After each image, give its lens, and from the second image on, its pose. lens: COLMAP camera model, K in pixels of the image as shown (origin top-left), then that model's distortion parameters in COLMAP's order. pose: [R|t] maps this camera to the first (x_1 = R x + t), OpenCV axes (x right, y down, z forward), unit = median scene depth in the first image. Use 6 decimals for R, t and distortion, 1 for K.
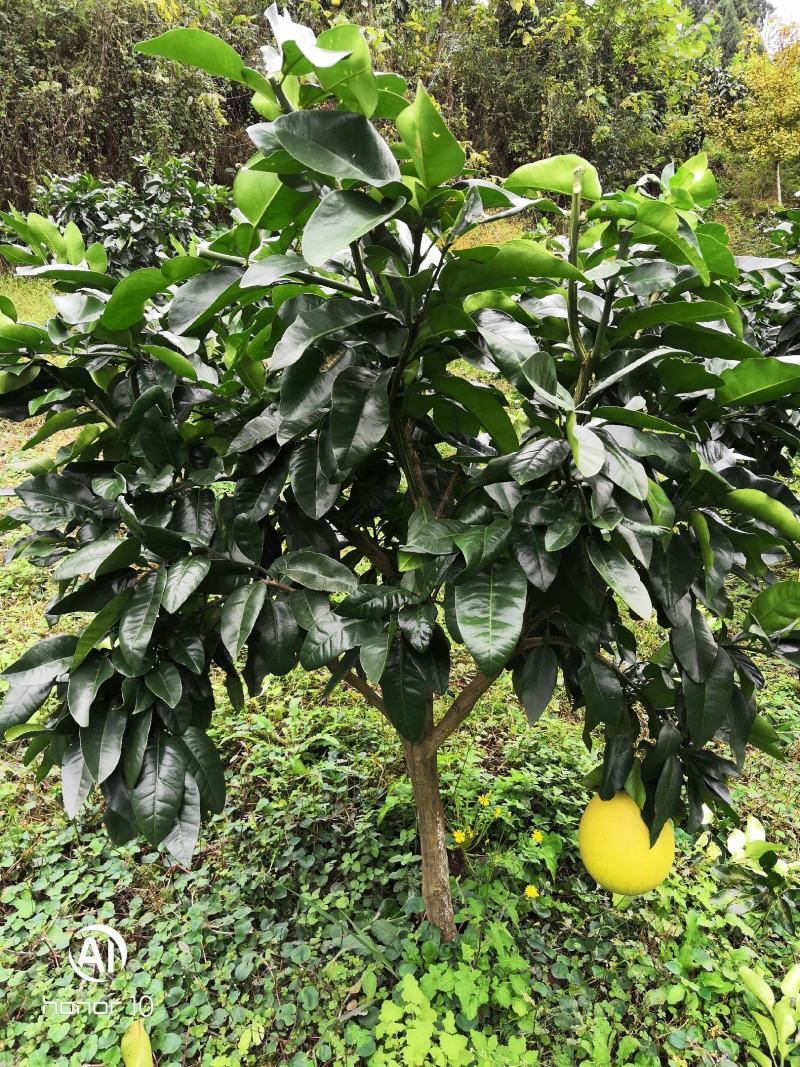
lens RADIAL K [[757.3, 0, 397.9], [0, 757.3, 529.3], [0, 0, 1]] dist [-0.002253, 0.004686]
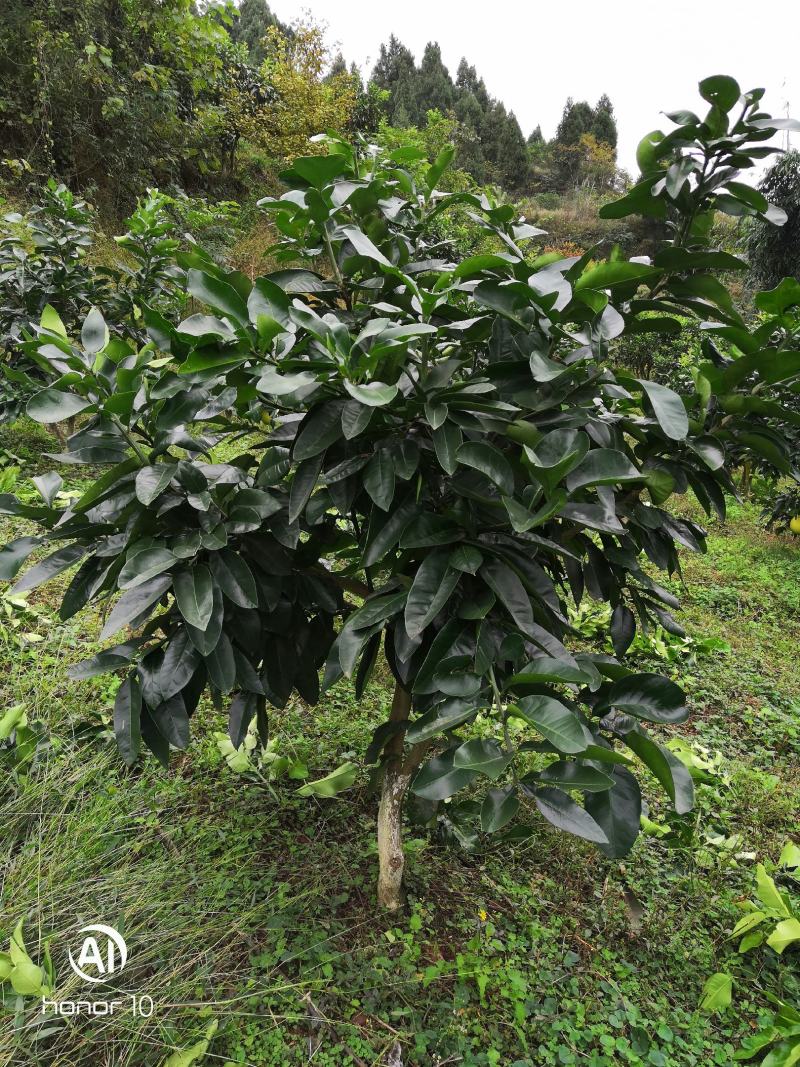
lens RADIAL K [[757.3, 0, 398.3], [0, 757.3, 535.5], [0, 0, 1]] dist [-0.002253, 0.004686]
pose [[0.861713, -0.099621, 0.497520, 0.074617], [0.099283, 0.994687, 0.027211, -0.046463], [-0.497588, 0.025947, 0.867025, 0.134814]]
